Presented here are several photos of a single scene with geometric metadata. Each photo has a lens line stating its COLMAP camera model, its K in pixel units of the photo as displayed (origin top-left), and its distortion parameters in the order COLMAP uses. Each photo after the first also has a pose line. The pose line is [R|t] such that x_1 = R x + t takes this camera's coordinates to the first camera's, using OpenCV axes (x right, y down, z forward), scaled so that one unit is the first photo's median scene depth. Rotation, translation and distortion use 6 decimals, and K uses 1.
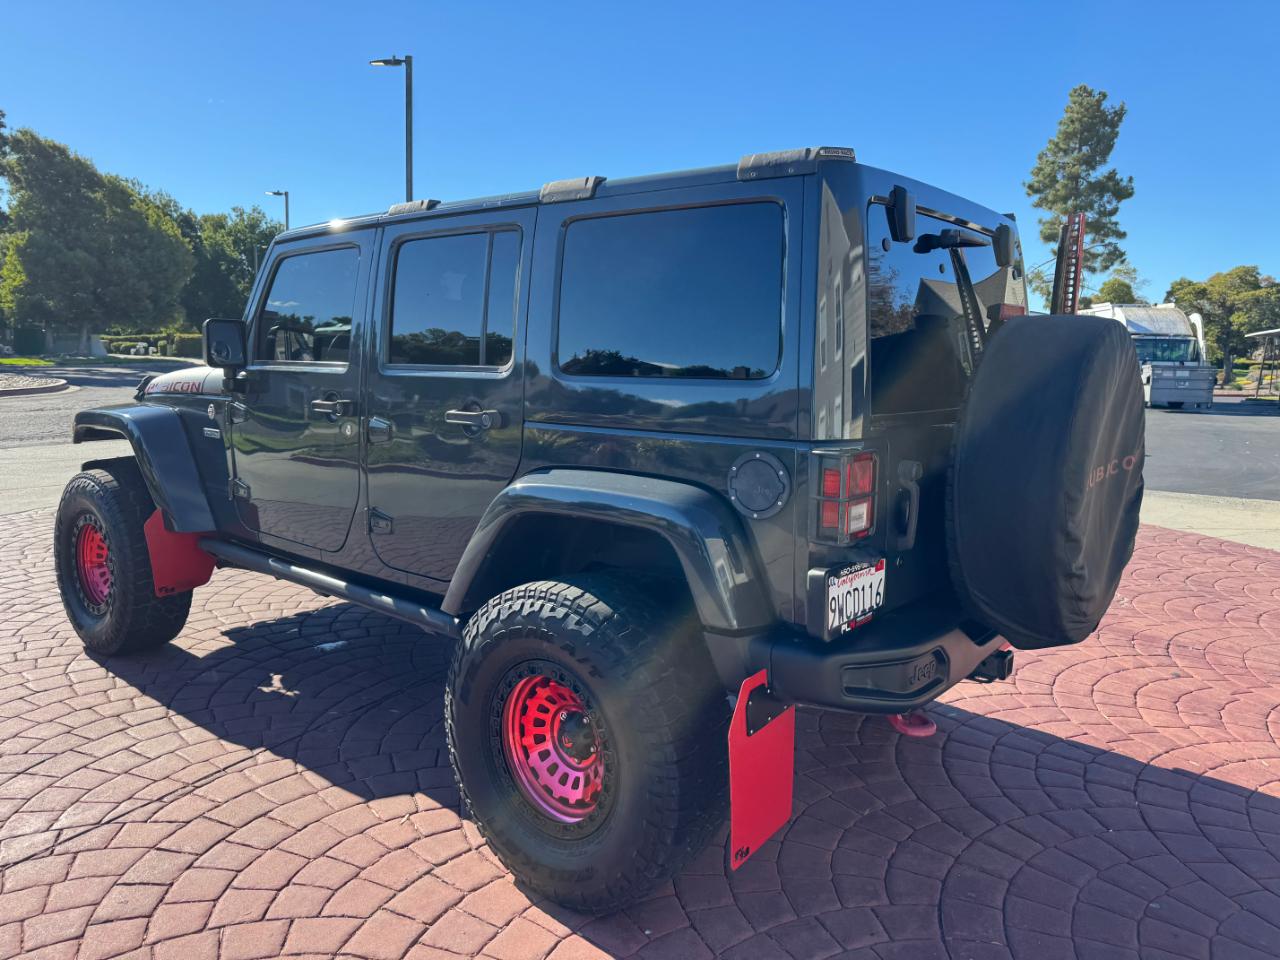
lens RADIAL K [[900.5, 0, 637.5], [0, 900.5, 468.1], [0, 0, 1]] dist [0.040442, -0.046294]
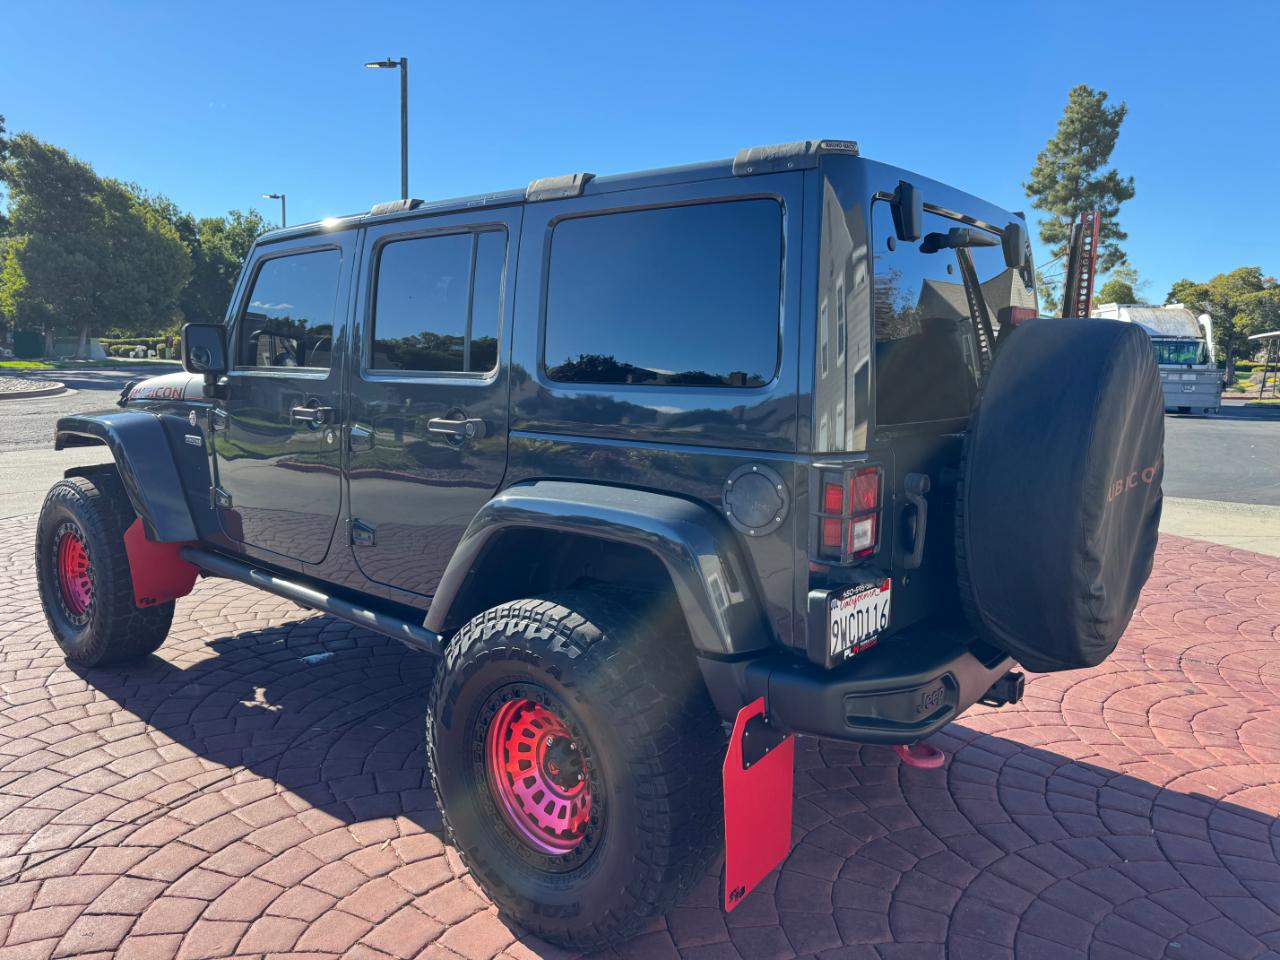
lens RADIAL K [[900.2, 0, 621.5], [0, 900.2, 470.3], [0, 0, 1]] dist [0.032492, -0.033736]
pose [[0.999908, 0.000817, -0.013531, 0.005179], [-0.000817, 1.000000, -0.000027, -0.008575], [0.013530, 0.000038, 0.999908, 0.042393]]
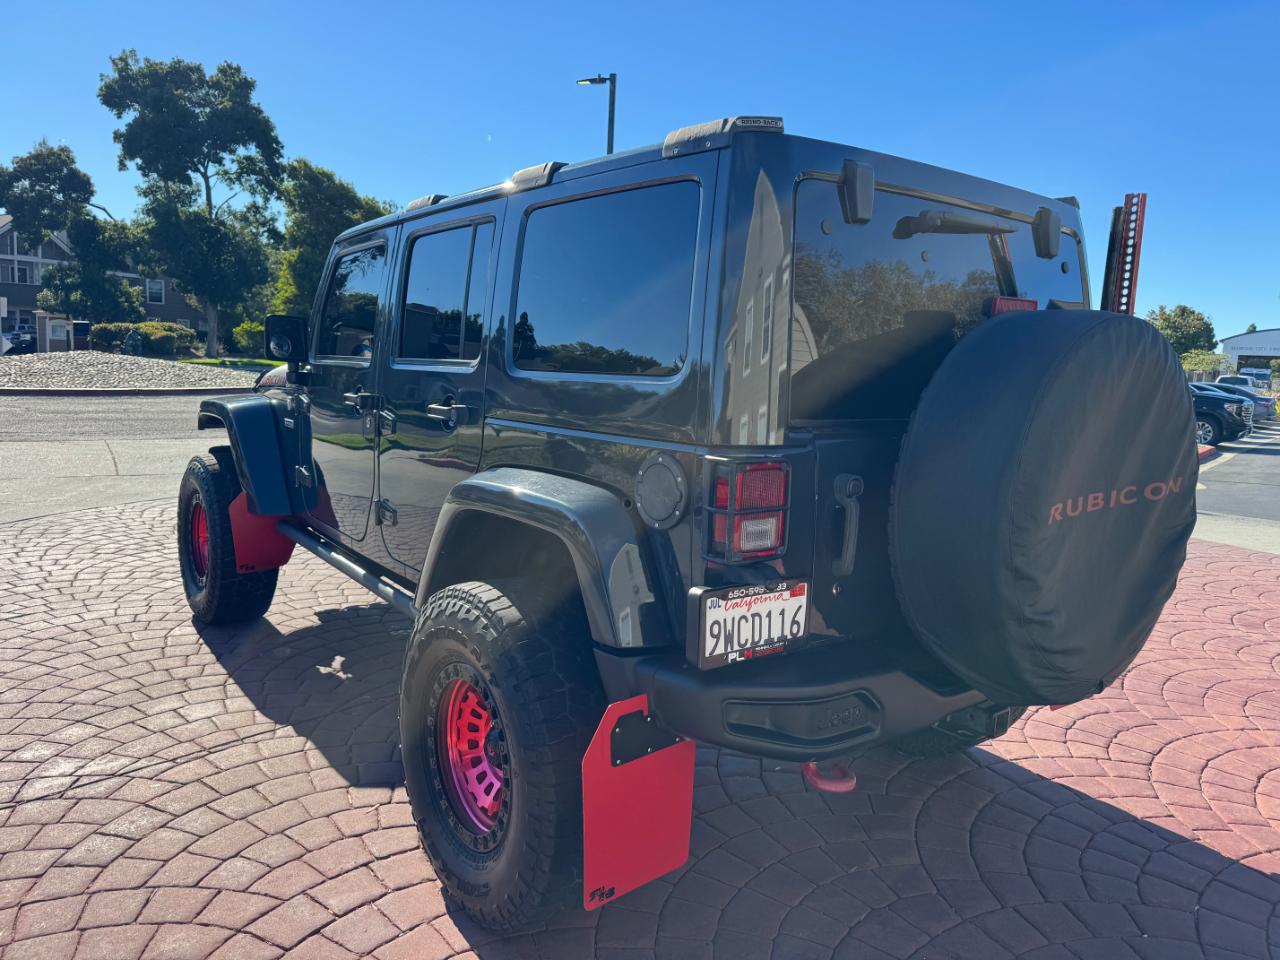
lens RADIAL K [[900.0, 0, 645.5], [0, 900.0, 473.9], [0, 0, 1]] dist [0.025236, -0.027721]
pose [[0.972079, 0.047811, -0.229733, 0.235010], [-0.049579, 0.998768, -0.001927, 0.002495], [0.229358, 0.013263, 0.973252, 0.081971]]
